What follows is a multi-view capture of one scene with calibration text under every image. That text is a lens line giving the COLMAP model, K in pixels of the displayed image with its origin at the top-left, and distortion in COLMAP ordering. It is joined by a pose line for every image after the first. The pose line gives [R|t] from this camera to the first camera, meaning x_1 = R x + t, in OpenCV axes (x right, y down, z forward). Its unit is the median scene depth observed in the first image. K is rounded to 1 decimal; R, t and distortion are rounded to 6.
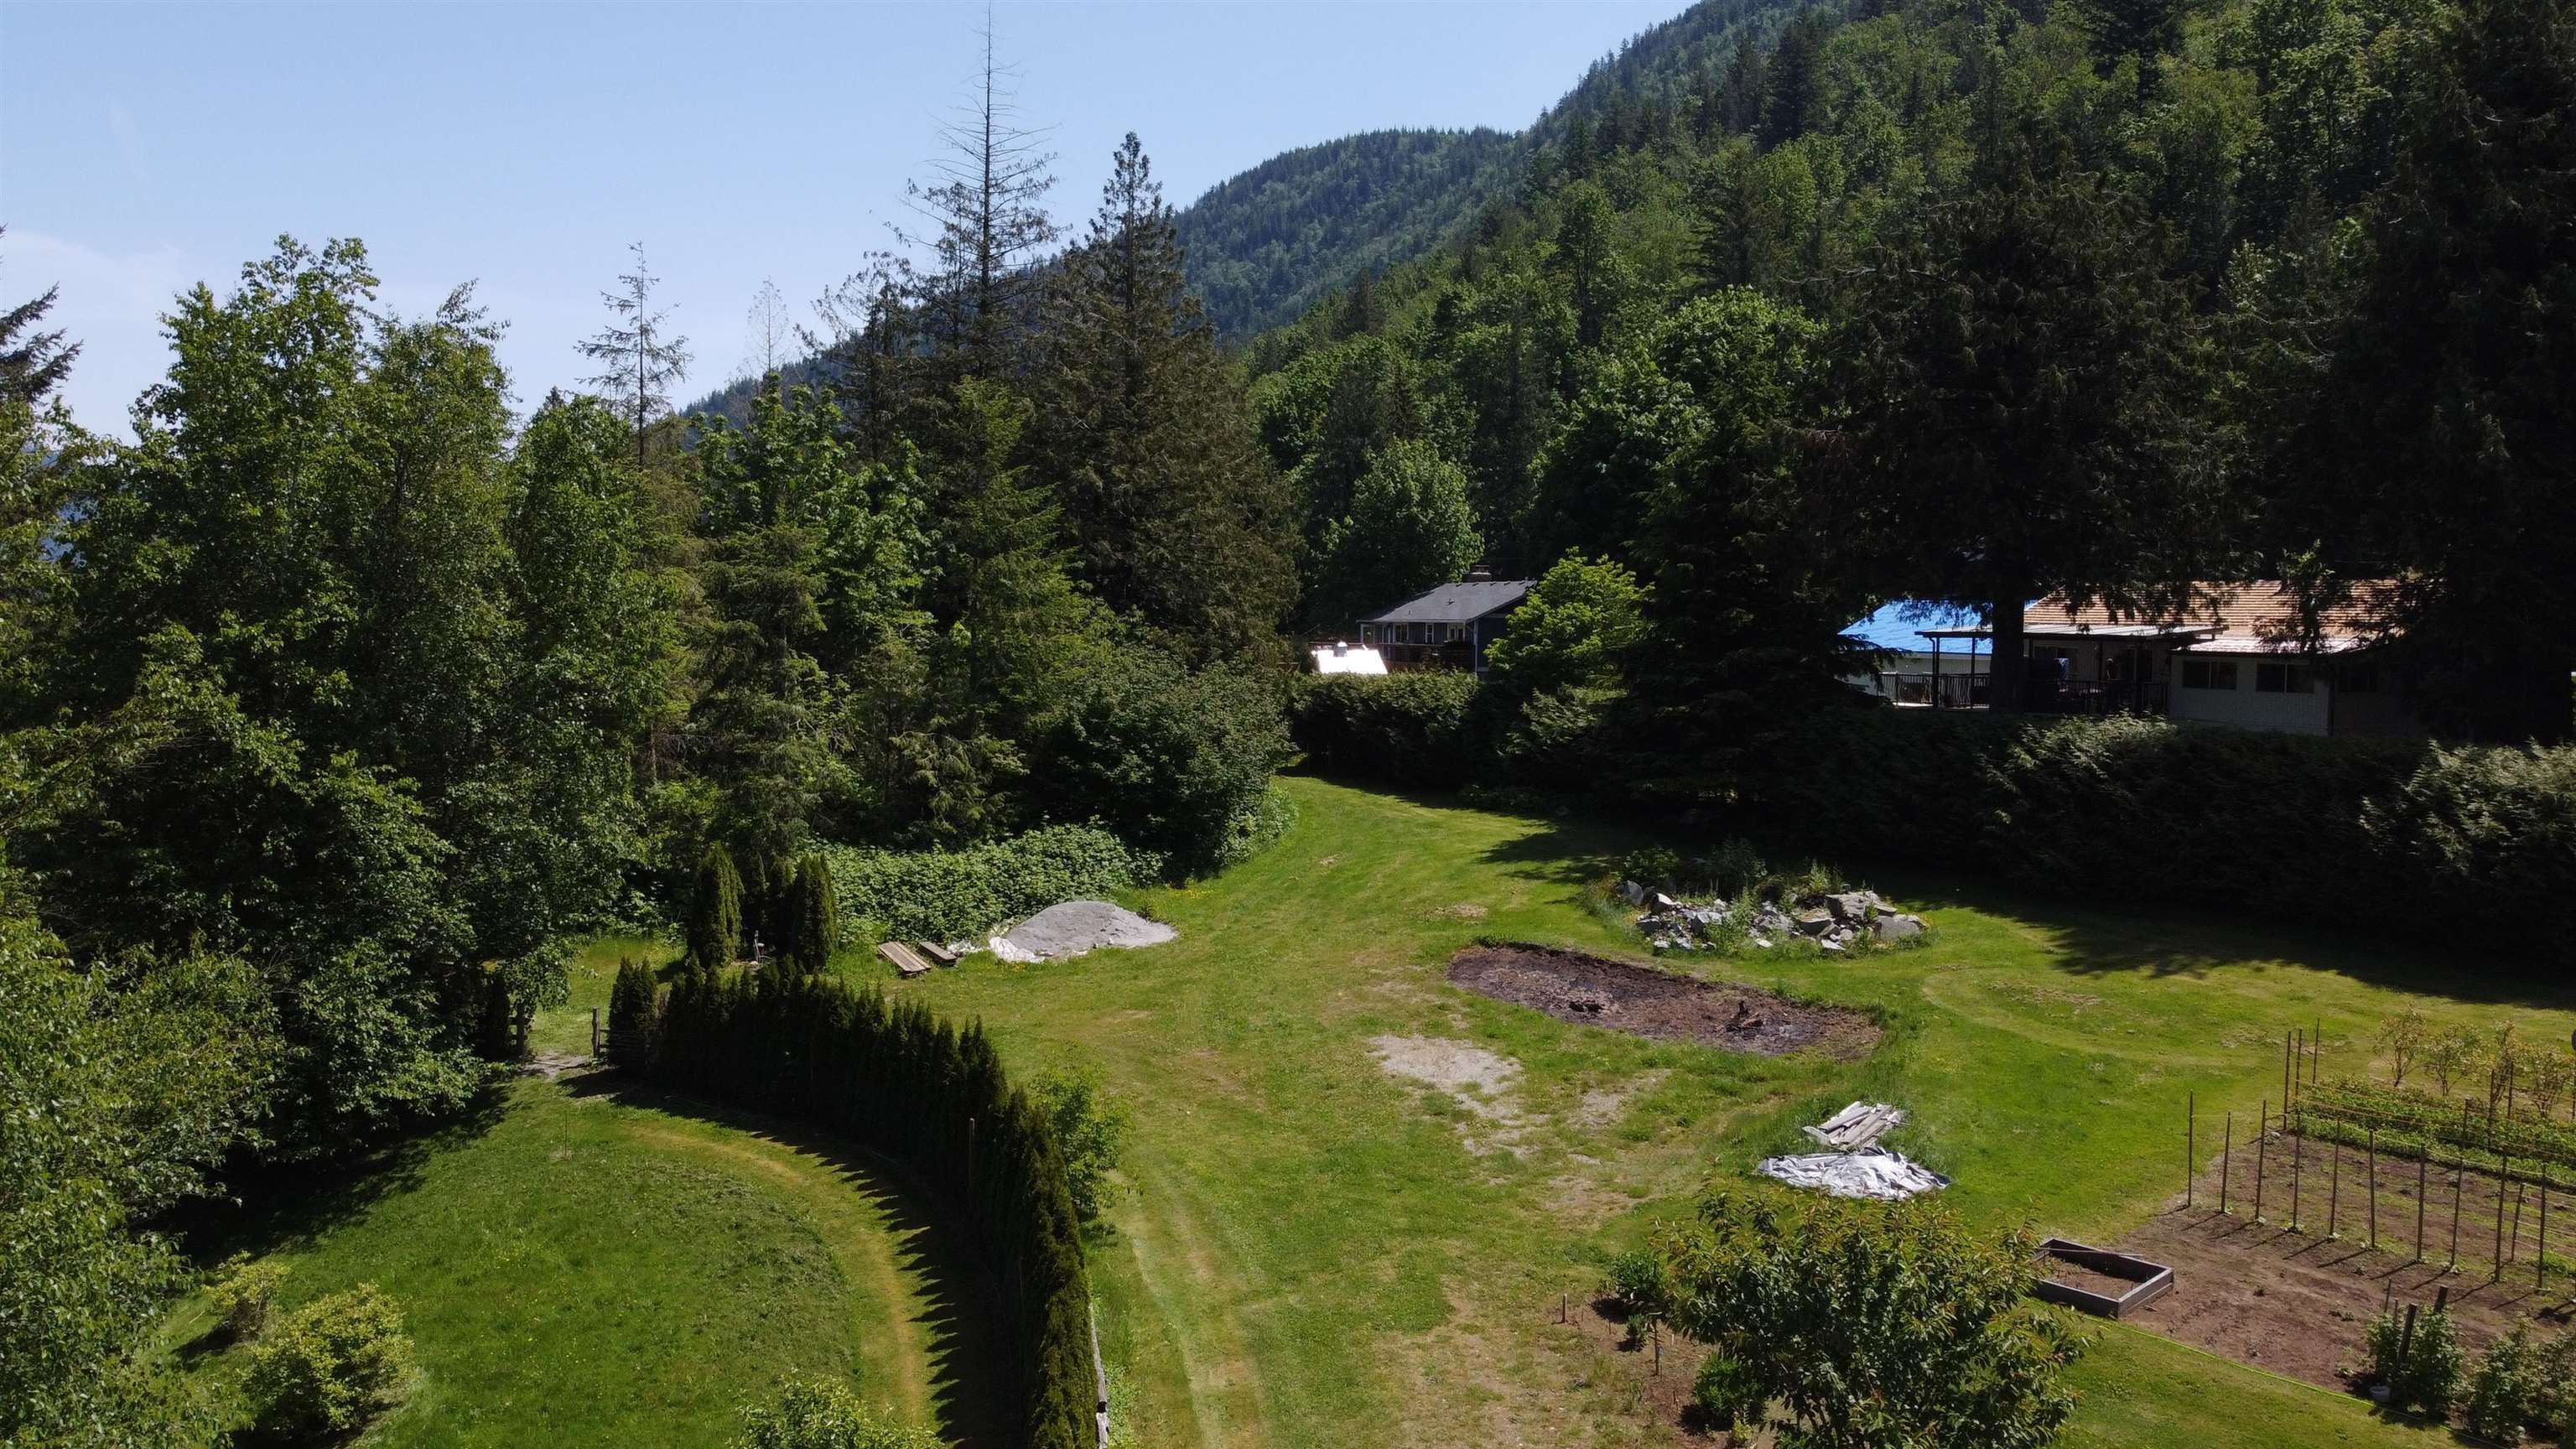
lens RADIAL K [[2000.1, 0, 1288.0], [0, 2000.1, 724.5], [0, 0, 1]] dist [-0.010570, -0.003979]
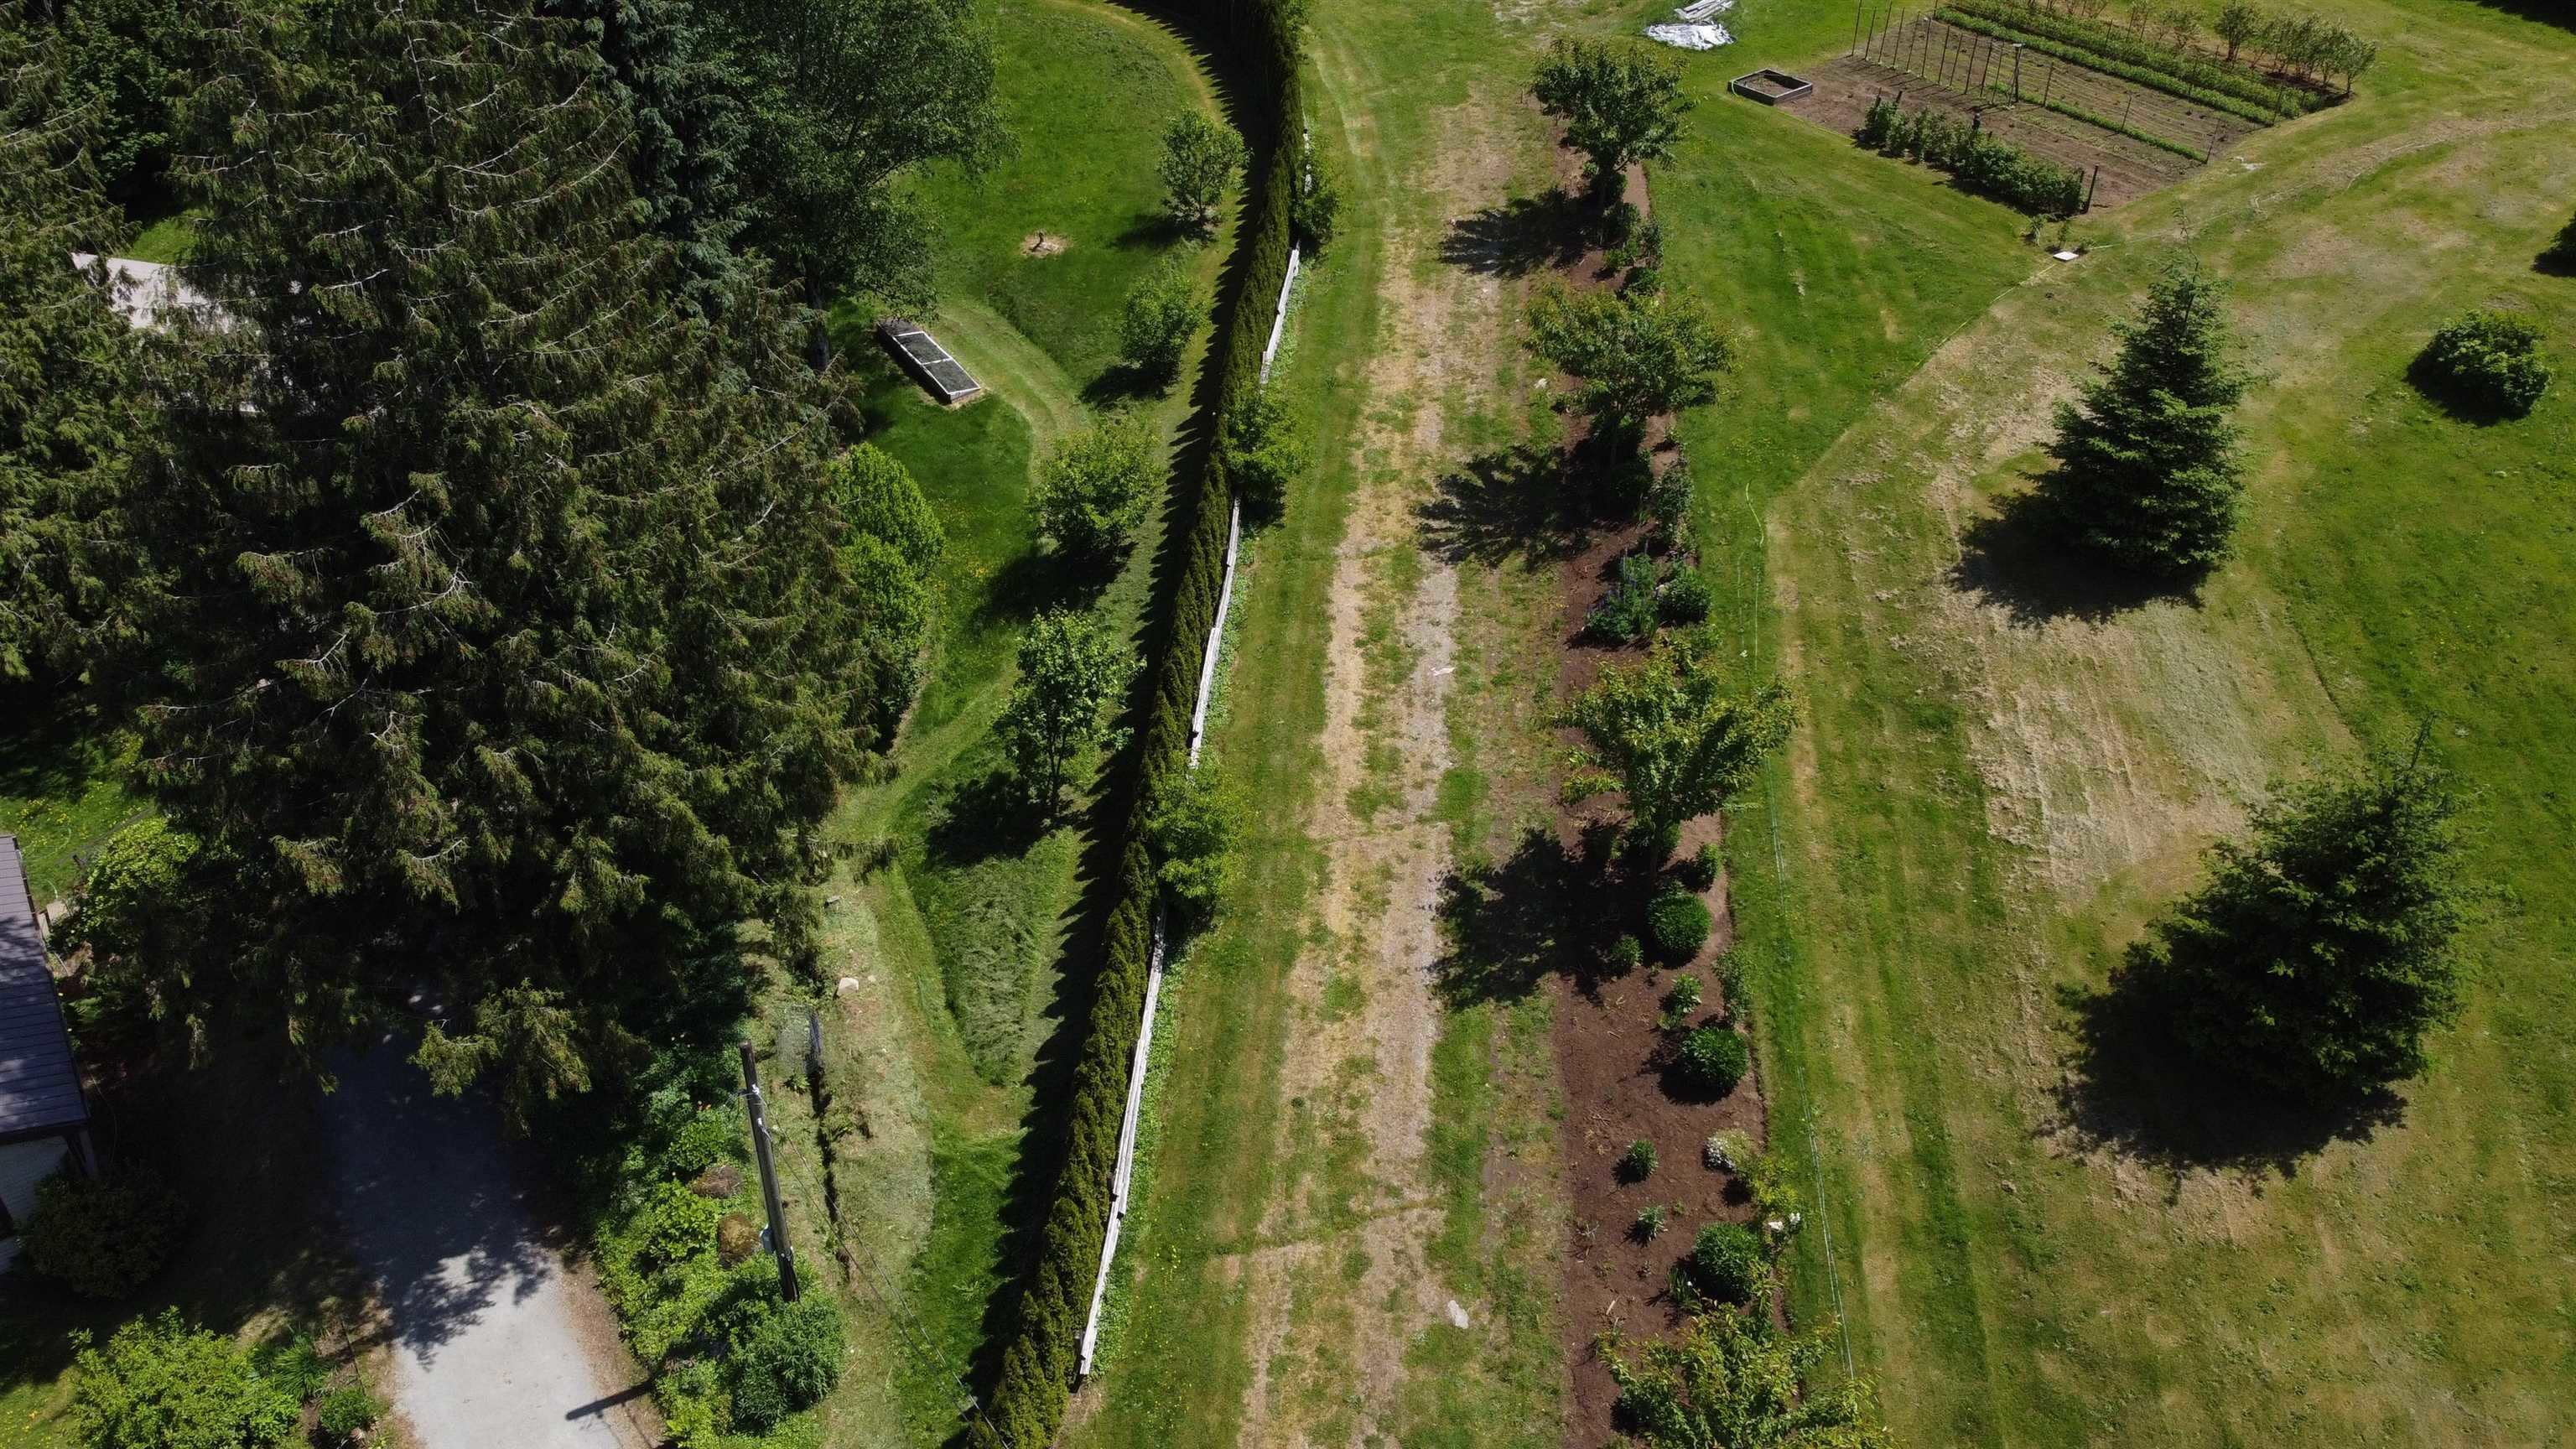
lens RADIAL K [[1956.1, 0, 1247.2], [0, 1956.1, 732.0], [0, 0, 1]] dist [-0.000611, 0.004887]
pose [[0.995187, 0.051416, -0.083419, 0.041948], [0.000822, 0.846875, 0.531792, -0.178949], [0.097988, -0.529301, 0.842757, -0.844092]]
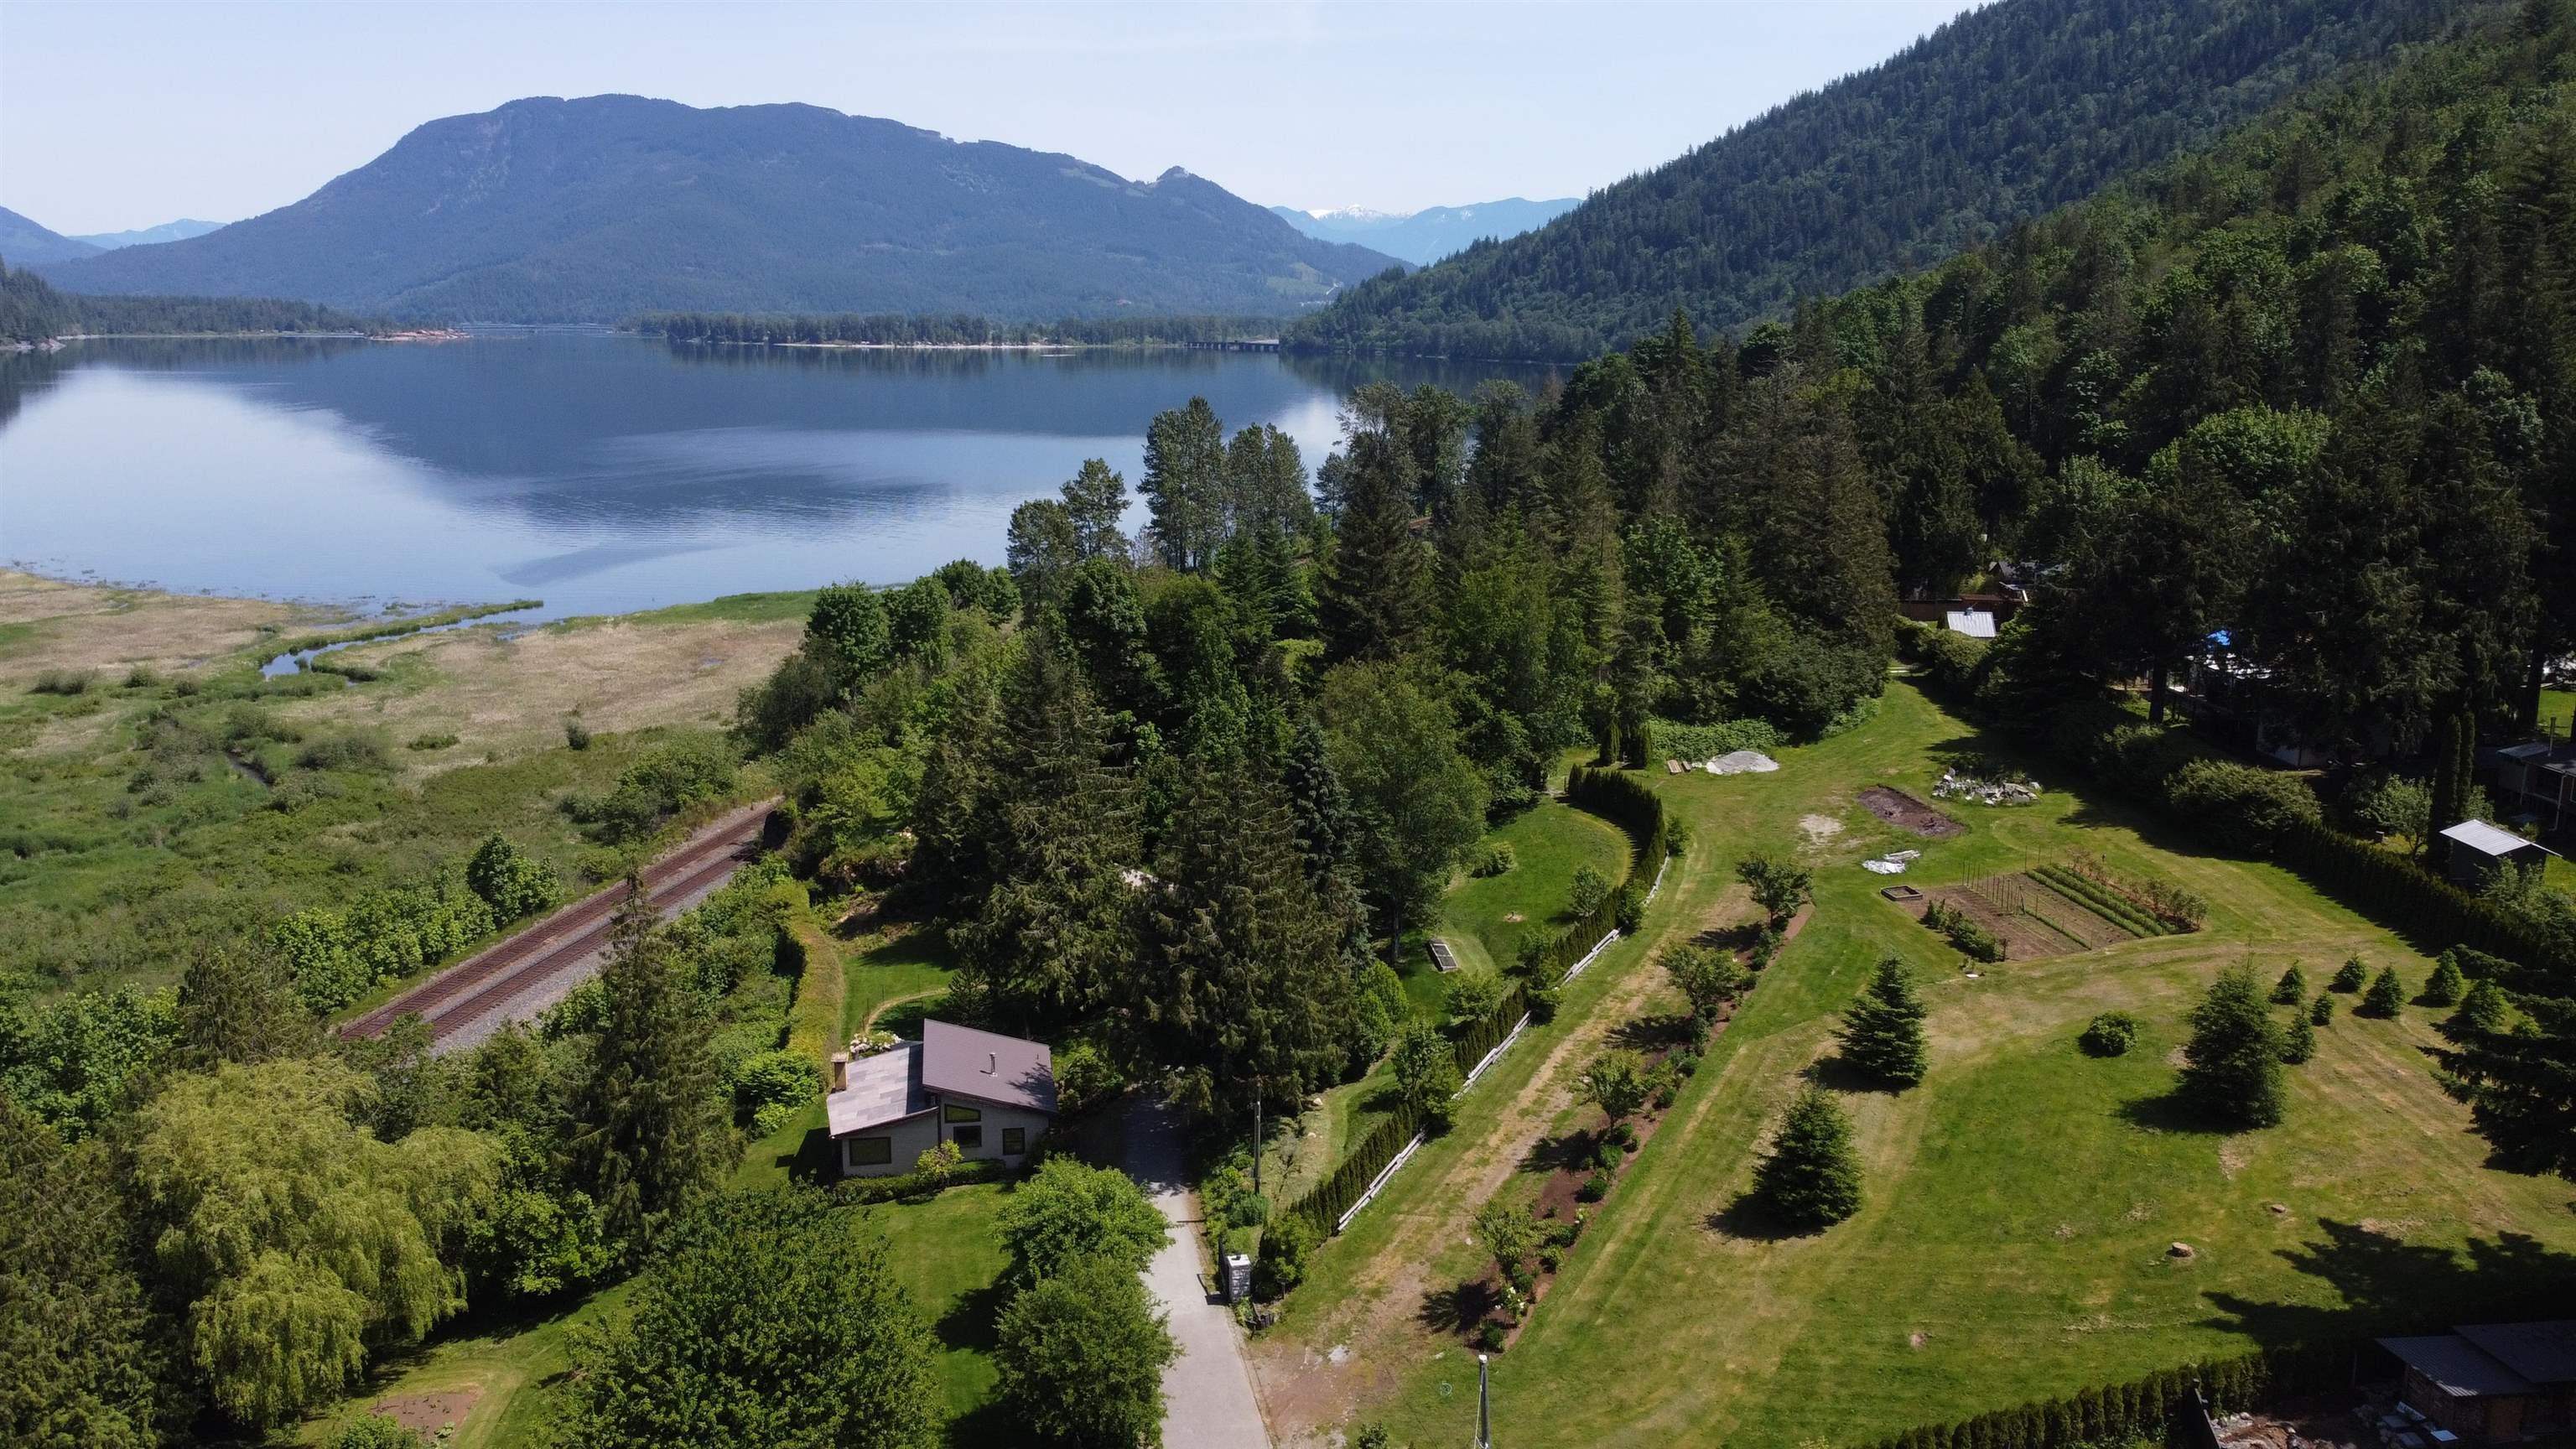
lens RADIAL K [[1822.4, 0, 1219.3], [0, 1822.4, 719.2], [0, 0, 1]] dist [0.023129, -0.033238]
pose [[0.850128, 0.095152, -0.517907, 0.806521], [-0.021693, 0.989032, 0.146101, -0.426947], [0.526129, -0.112969, 0.842868, -2.054851]]
